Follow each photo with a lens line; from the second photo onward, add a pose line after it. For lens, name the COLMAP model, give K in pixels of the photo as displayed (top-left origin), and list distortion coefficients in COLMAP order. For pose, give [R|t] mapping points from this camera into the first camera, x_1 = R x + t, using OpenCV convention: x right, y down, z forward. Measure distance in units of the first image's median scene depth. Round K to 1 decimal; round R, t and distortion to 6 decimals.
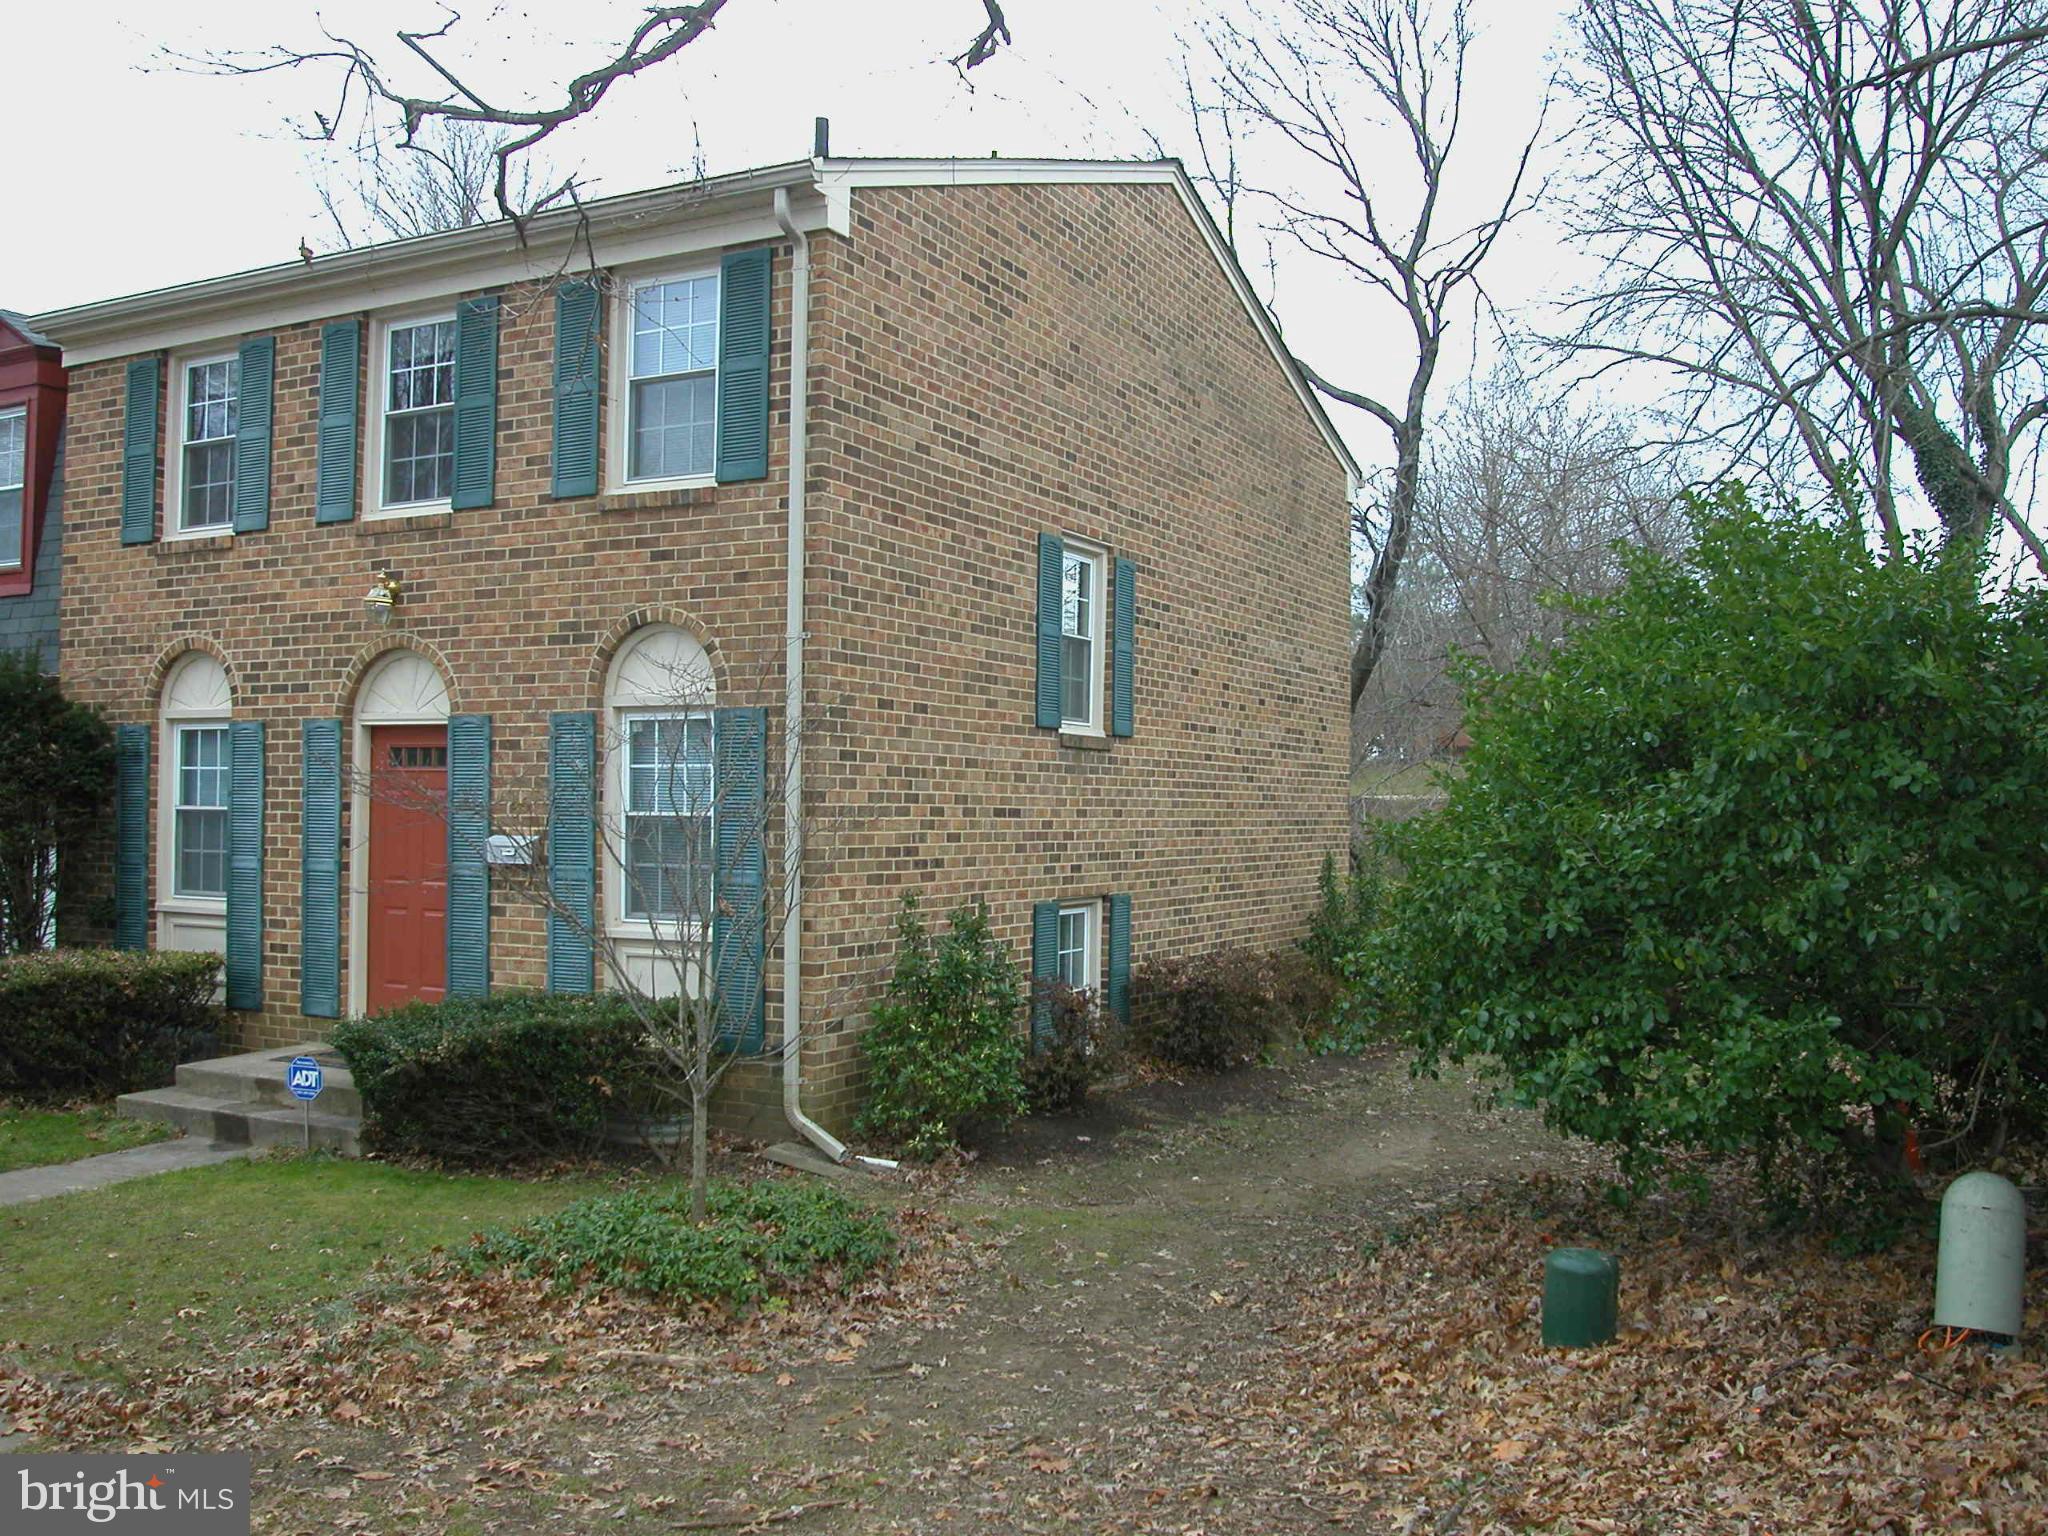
lens RADIAL K [[1781.6, 0, 1045.7], [0, 1781.6, 767.5], [0, 0, 1]] dist [-0.119608, 0.087123]
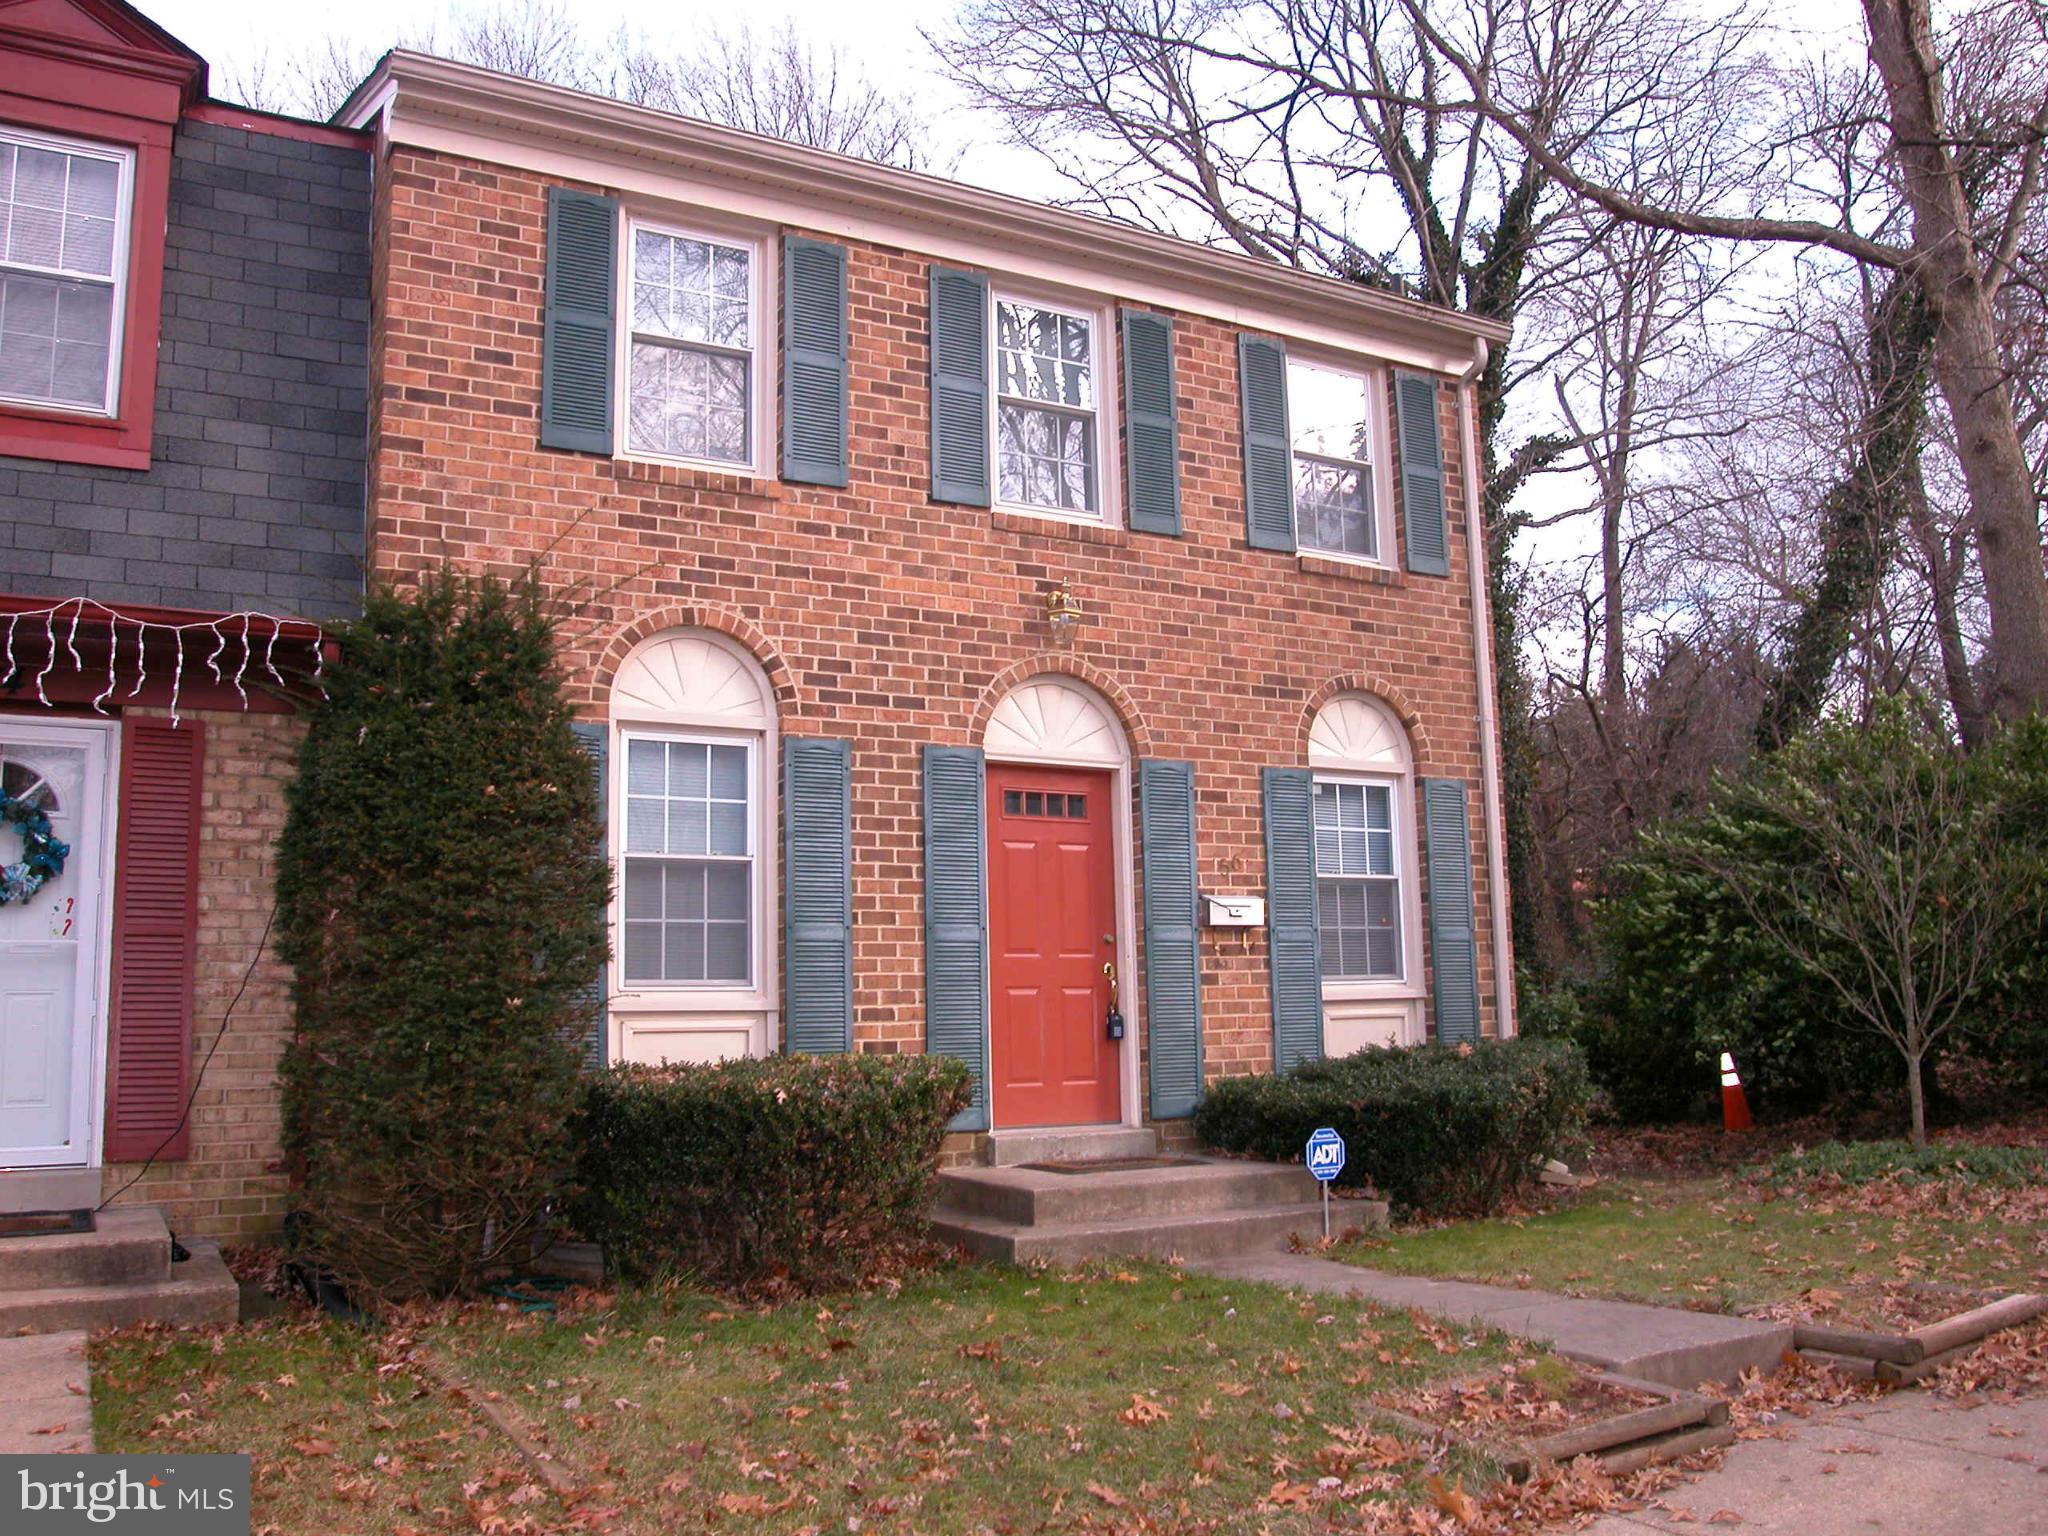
lens RADIAL K [[1781.6, 0, 1045.7], [0, 1781.6, 767.5], [0, 0, 1]] dist [-0.119608, 0.087123]
pose [[0.539799, 0.104016, 0.835343, -1.103208], [0.012180, 0.991267, -0.131303, 0.090790], [-0.841706, 0.081052, 0.533819, 0.565762]]
